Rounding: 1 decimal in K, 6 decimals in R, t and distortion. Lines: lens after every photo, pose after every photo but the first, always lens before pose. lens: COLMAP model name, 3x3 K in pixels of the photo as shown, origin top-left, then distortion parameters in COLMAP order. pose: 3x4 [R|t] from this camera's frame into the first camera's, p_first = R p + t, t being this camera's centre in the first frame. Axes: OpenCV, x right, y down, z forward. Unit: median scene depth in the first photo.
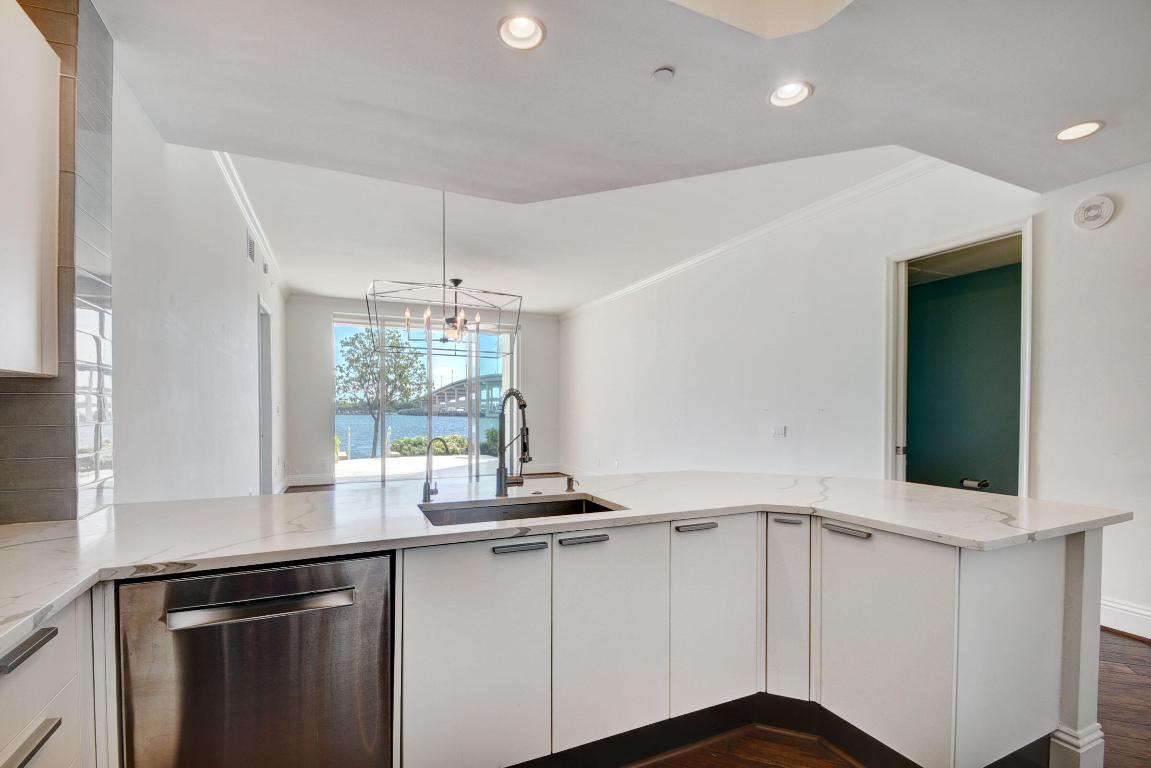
lens RADIAL K [[511.4, 0, 571.5], [0, 511.4, 415.5], [0, 0, 1]] dist [-0.002967, -0.000528]
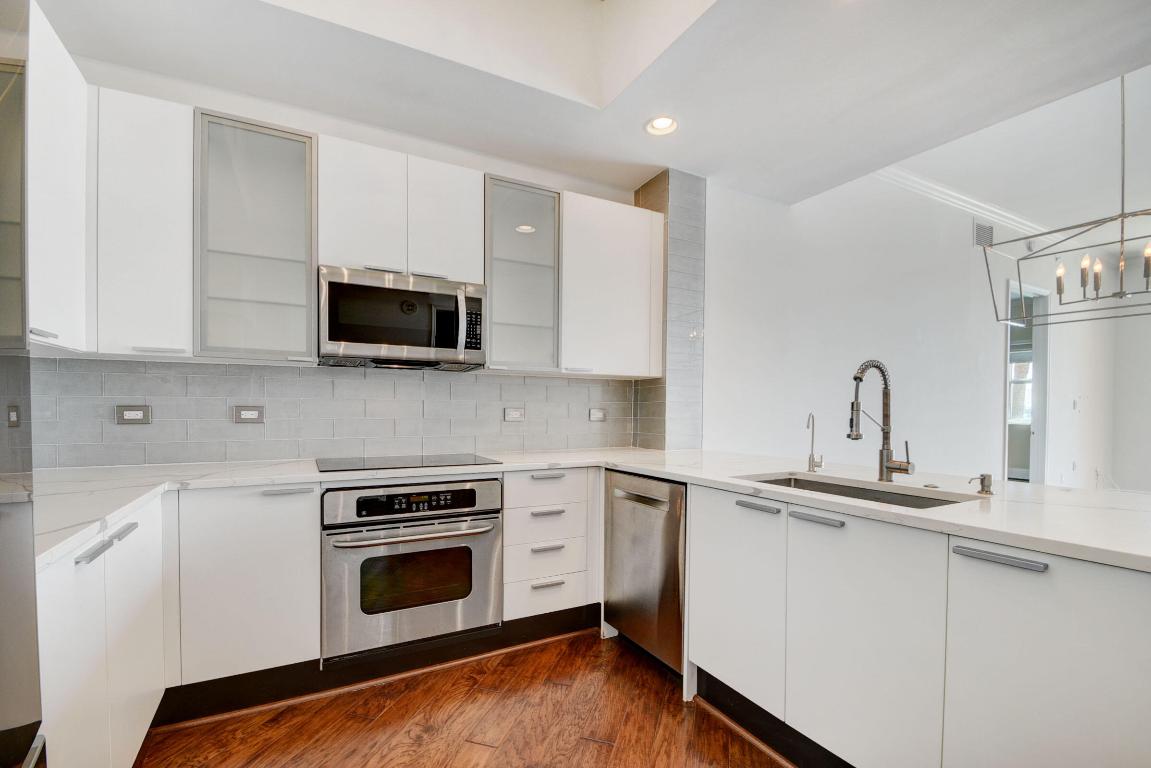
lens RADIAL K [[511.4, 0, 571.5], [0, 511.4, 415.5], [0, 0, 1]] dist [-0.002967, -0.000528]
pose [[0.064742, 0.011961, -0.997830, 0.763819], [-0.018635, 0.999768, 0.010775, 0.045942], [0.997728, 0.017897, 0.064950, 0.416545]]
